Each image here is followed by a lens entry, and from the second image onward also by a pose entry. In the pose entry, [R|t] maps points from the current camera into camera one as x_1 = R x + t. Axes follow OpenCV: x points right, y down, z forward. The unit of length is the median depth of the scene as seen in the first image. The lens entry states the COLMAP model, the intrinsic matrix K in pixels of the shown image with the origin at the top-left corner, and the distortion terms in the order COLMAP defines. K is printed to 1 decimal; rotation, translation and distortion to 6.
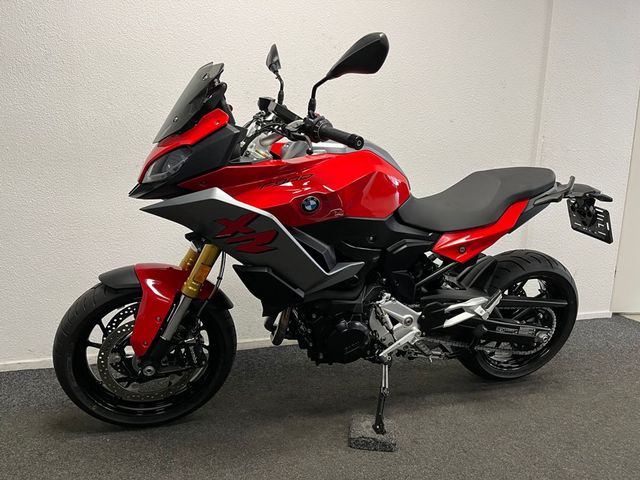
lens RADIAL K [[483.6, 0, 317.5], [0, 483.6, 240.8], [0, 0, 1]] dist [0.085268, -0.121205]
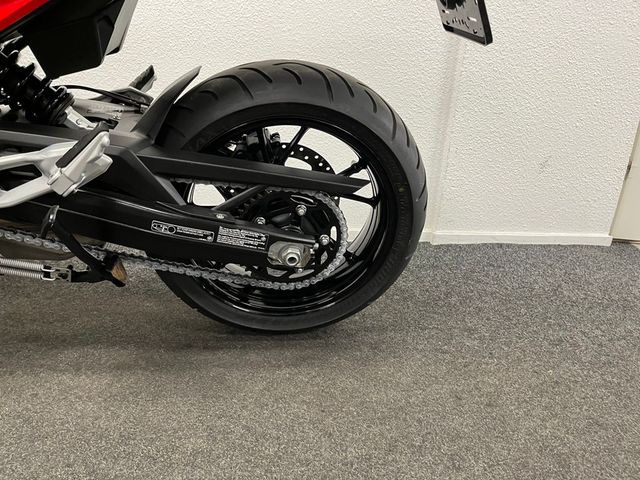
lens RADIAL K [[483.6, 0, 317.5], [0, 483.6, 240.8], [0, 0, 1]] dist [0.085268, -0.121205]
pose [[0.981552, 0.087871, -0.169804, 0.622798], [-0.057337, 0.982537, 0.177012, 0.115236], [0.182393, -0.164011, 0.969450, 0.641431]]
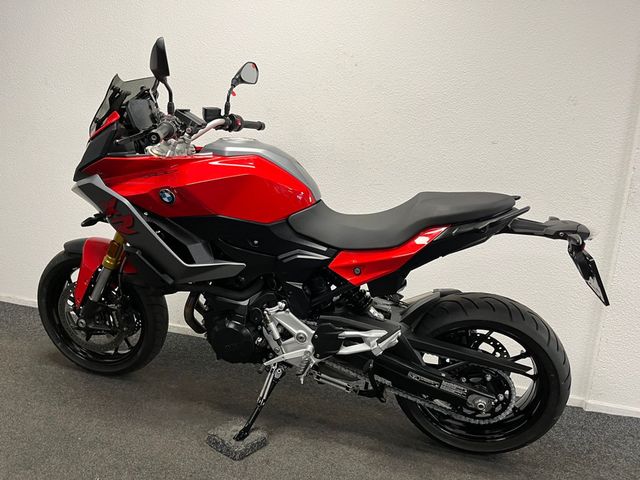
lens RADIAL K [[483.6, 0, 317.5], [0, 483.6, 240.8], [0, 0, 1]] dist [0.085268, -0.121205]
pose [[0.860404, 0.126777, -0.493591, 0.660442], [-0.160666, 0.986649, -0.026649, -0.001465], [0.483623, 0.102232, 0.869286, 0.166891]]
